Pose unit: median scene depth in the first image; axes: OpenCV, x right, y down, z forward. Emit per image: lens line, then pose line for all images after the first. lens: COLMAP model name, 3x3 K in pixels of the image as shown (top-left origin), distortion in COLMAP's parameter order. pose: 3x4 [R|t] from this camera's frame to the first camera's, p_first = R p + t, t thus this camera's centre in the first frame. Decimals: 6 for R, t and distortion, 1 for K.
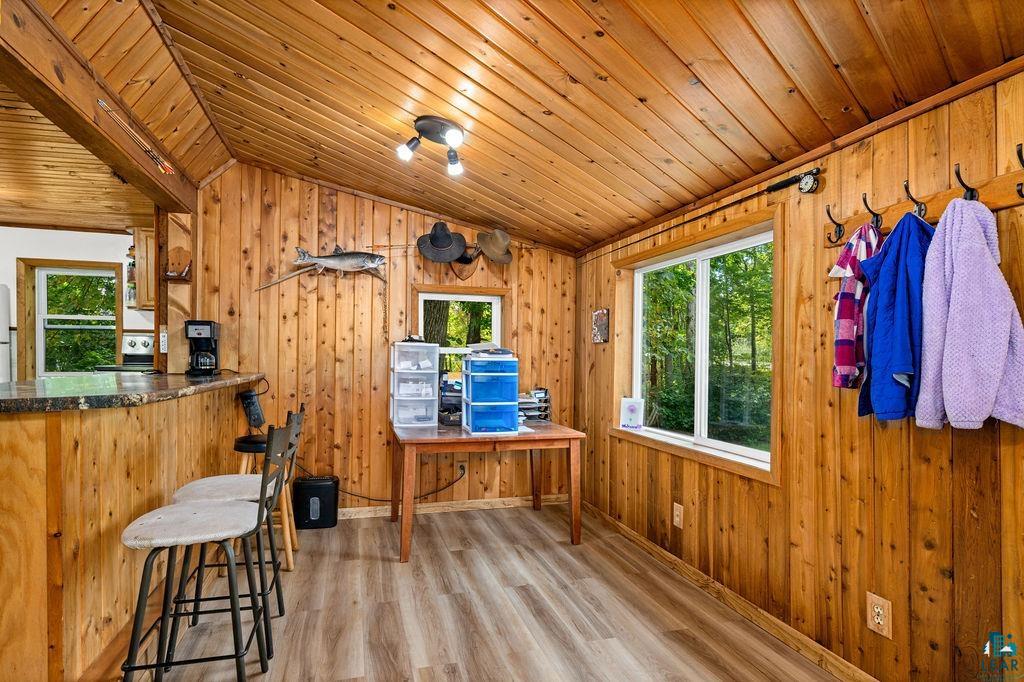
lens RADIAL K [[529.1, 0, 493.7], [0, 529.1, 358.1], [0, 0, 1]] dist [0.003510, 0.000397]
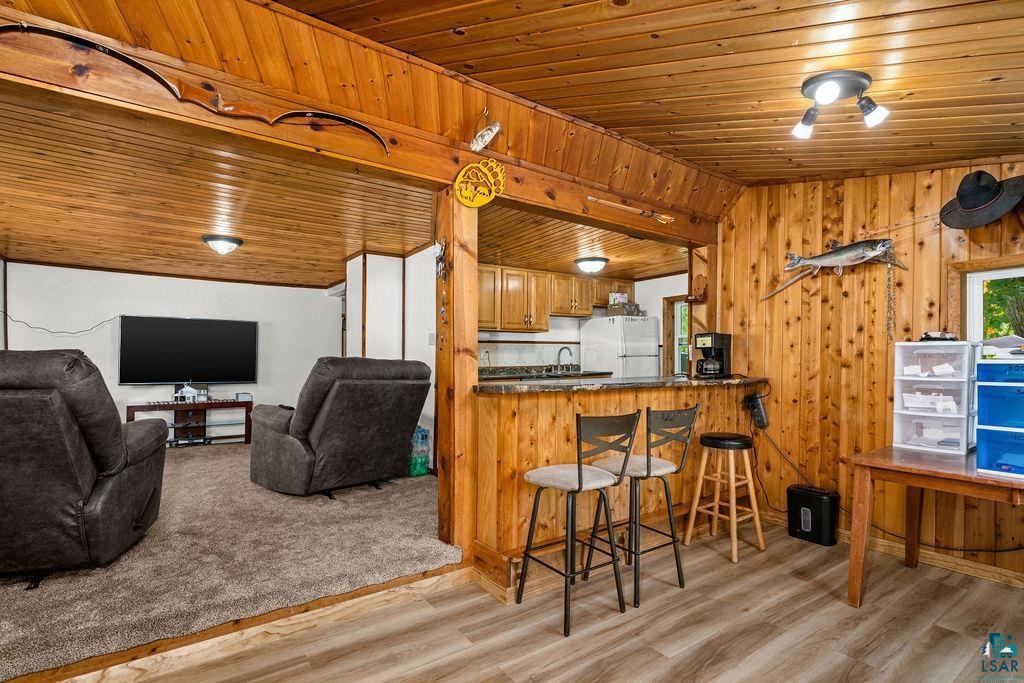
lens RADIAL K [[496.3, 0, 525.8], [0, 496.3, 359.6], [0, 0, 1]] dist [0.004900, 0.001342]
pose [[0.348477, -0.019073, -0.937123, 0.325077], [0.007210, 0.999818, -0.017668, 0.005540], [0.937290, -0.000599, 0.348551, 0.199618]]
